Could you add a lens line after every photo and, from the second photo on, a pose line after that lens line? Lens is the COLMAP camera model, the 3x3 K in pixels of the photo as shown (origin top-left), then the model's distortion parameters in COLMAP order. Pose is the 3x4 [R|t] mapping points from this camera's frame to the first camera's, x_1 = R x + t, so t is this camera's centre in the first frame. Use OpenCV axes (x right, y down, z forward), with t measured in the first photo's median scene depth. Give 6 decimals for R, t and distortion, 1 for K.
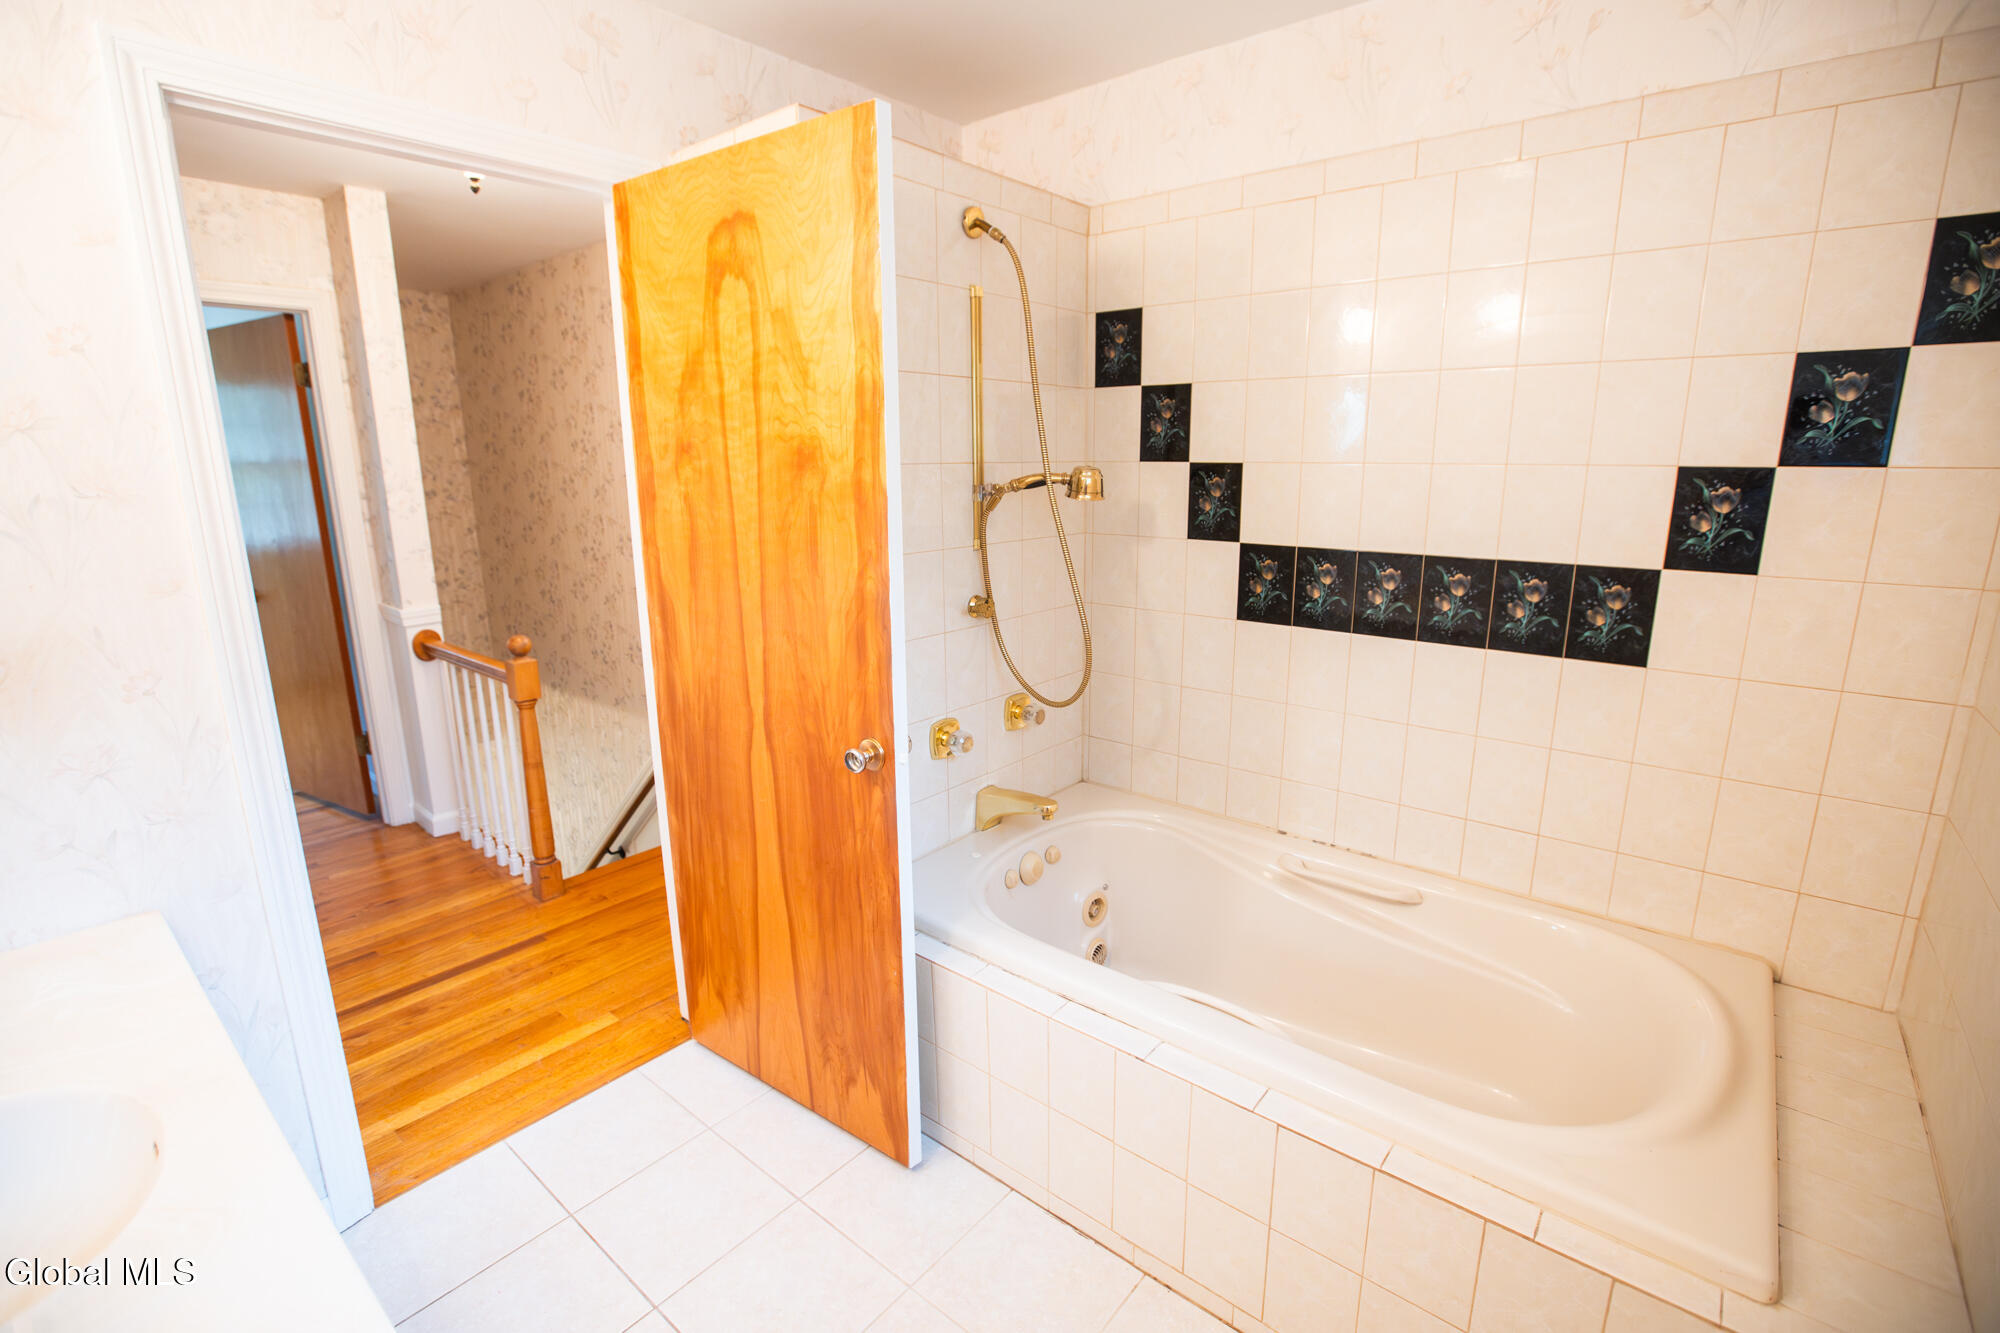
lens RADIAL K [[882.4, 0, 1000.0], [0, 882.4, 666.5], [0, 0, 1]] dist [-0.055520, 0.021251]
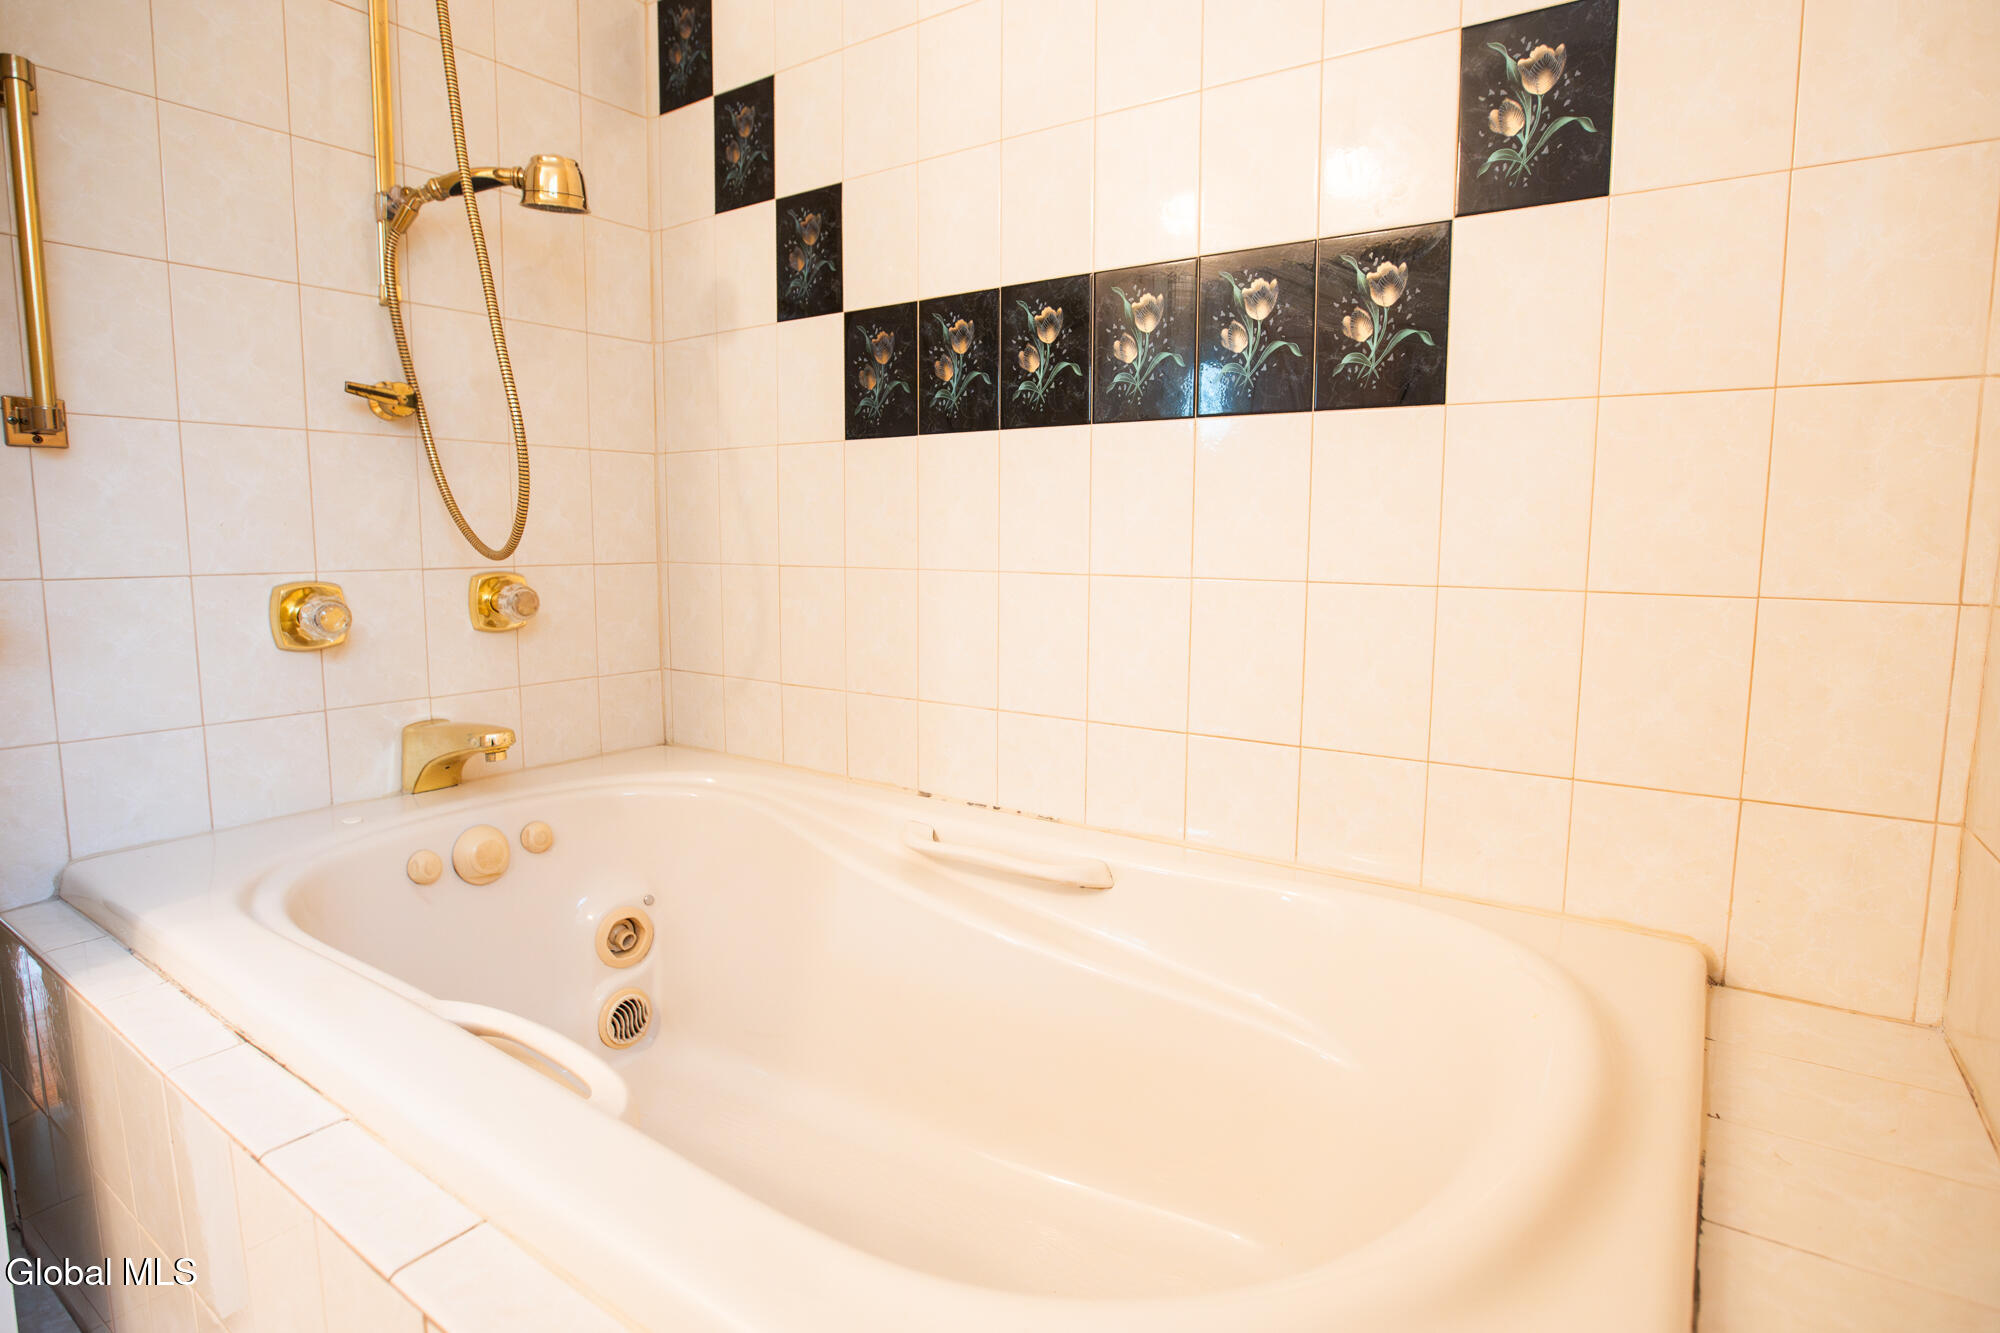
lens RADIAL K [[1017.1, 0, 1000.0], [0, 1017.1, 666.5], [0, 0, 1]] dist [-0.069810, 0.036004]
pose [[0.997488, -0.001983, 0.070803, 0.353109], [0.009217, 0.994742, -0.101995, 0.189897], [-0.070229, 0.102391, 0.992262, 0.339439]]
